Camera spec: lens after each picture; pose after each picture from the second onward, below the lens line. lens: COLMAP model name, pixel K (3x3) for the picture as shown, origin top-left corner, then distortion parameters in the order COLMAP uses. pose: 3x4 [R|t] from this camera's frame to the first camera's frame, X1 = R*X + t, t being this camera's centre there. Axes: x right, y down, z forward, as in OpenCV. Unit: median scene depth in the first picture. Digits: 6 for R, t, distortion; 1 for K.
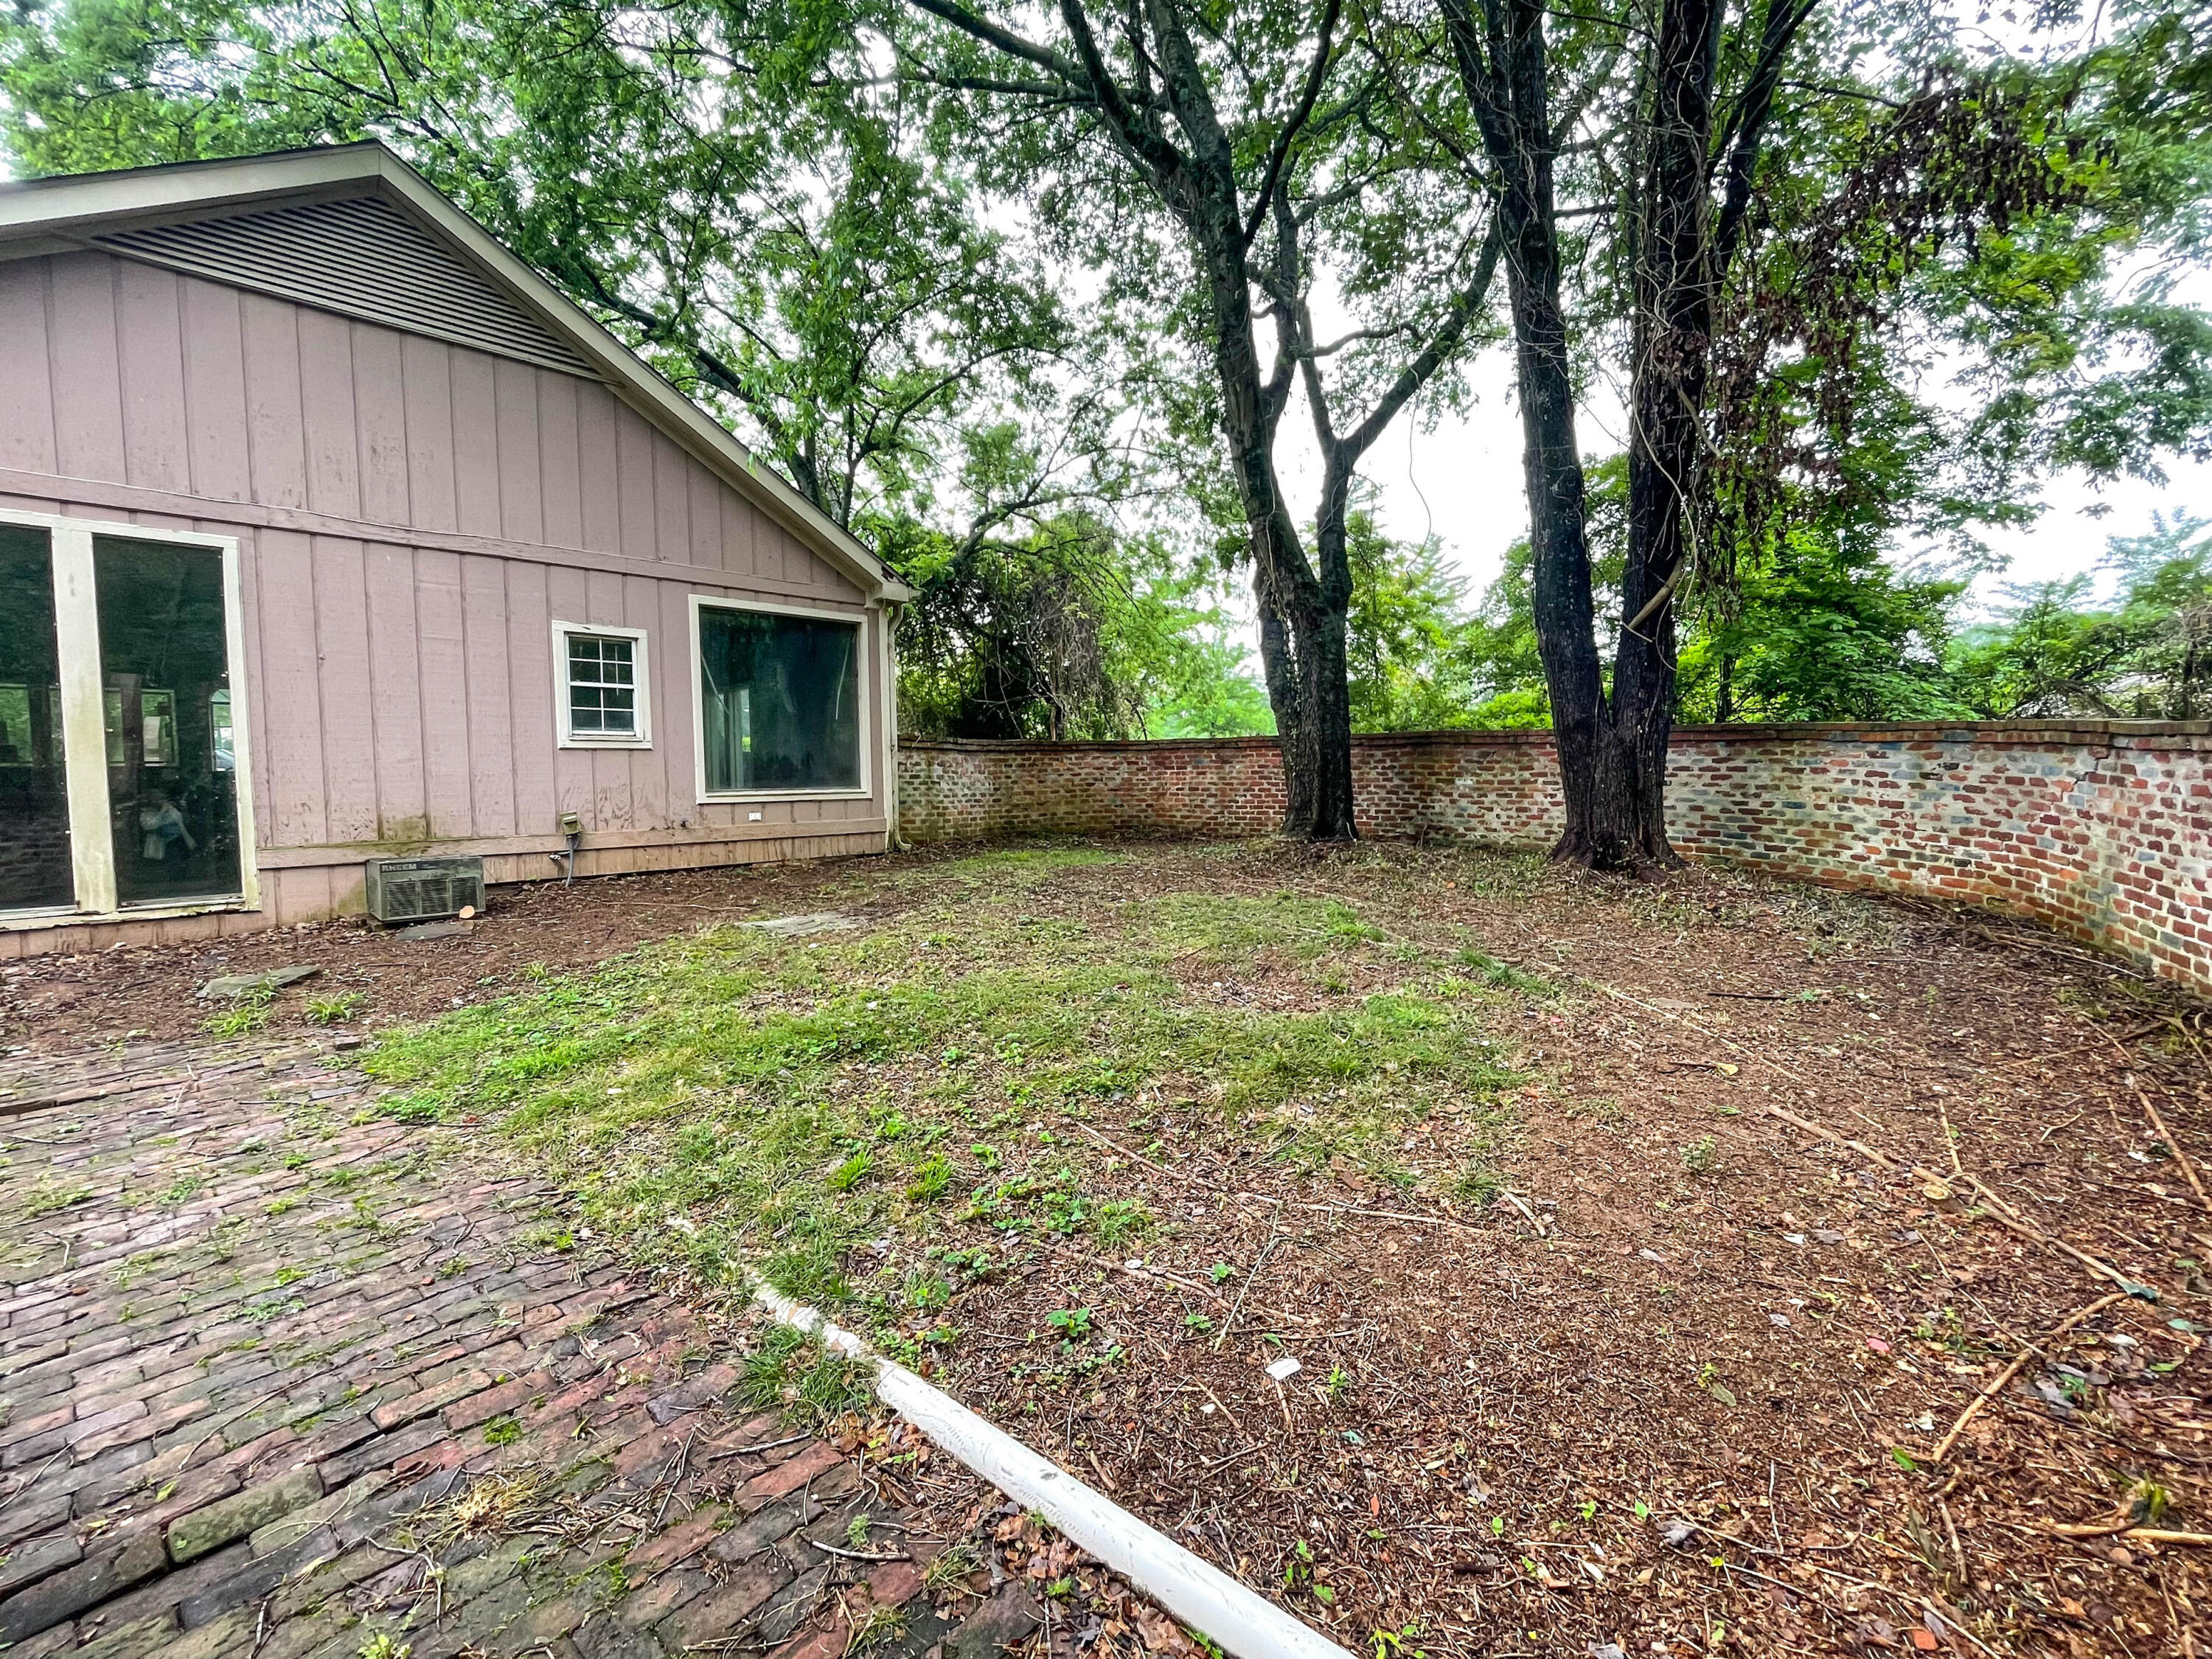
lens RADIAL K [[910.4, 0, 1105.0], [0, 910.4, 830.8], [0, 0, 1]] dist [-0.003376, 0.000519]
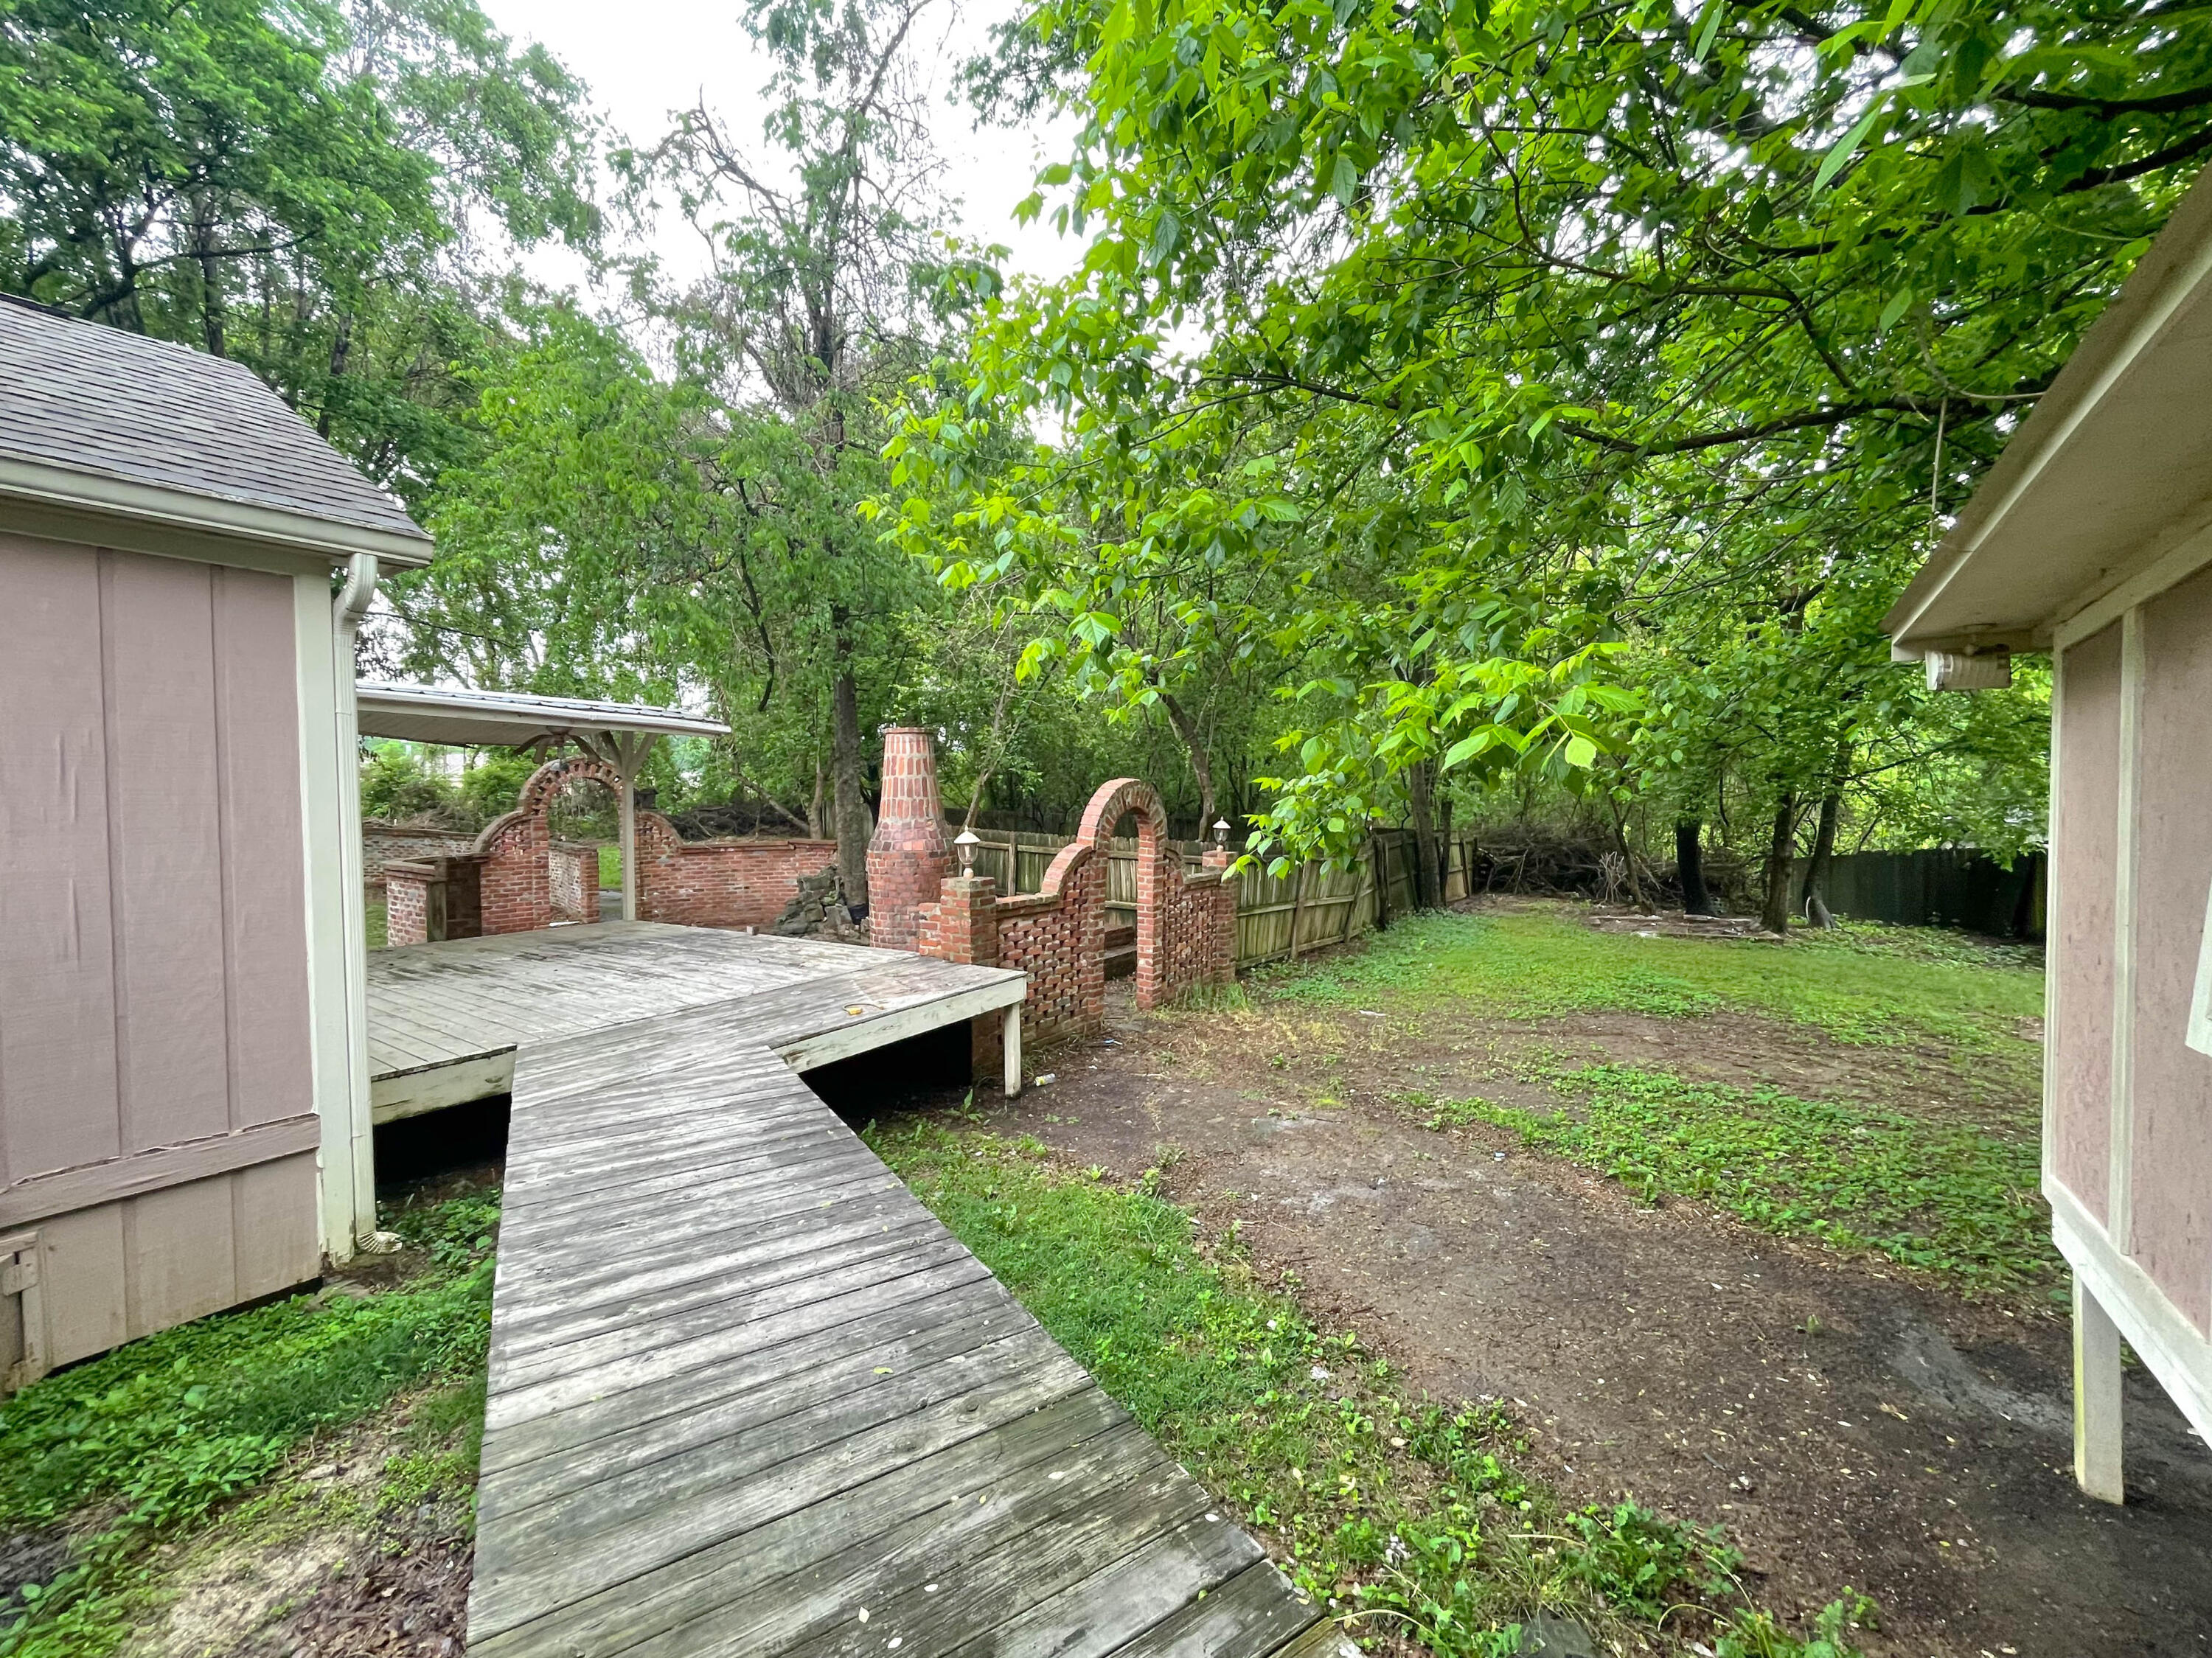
lens RADIAL K [[910.4, 0, 1095.0], [0, 910.4, 819.7], [0, 0, 1]] dist [-0.003376, 0.000519]
pose [[-0.196959, -0.004035, 0.980403, -2.384431], [0.067800, 0.997541, 0.017726, -0.033420], [-0.978065, 0.069962, -0.196201, -0.733821]]
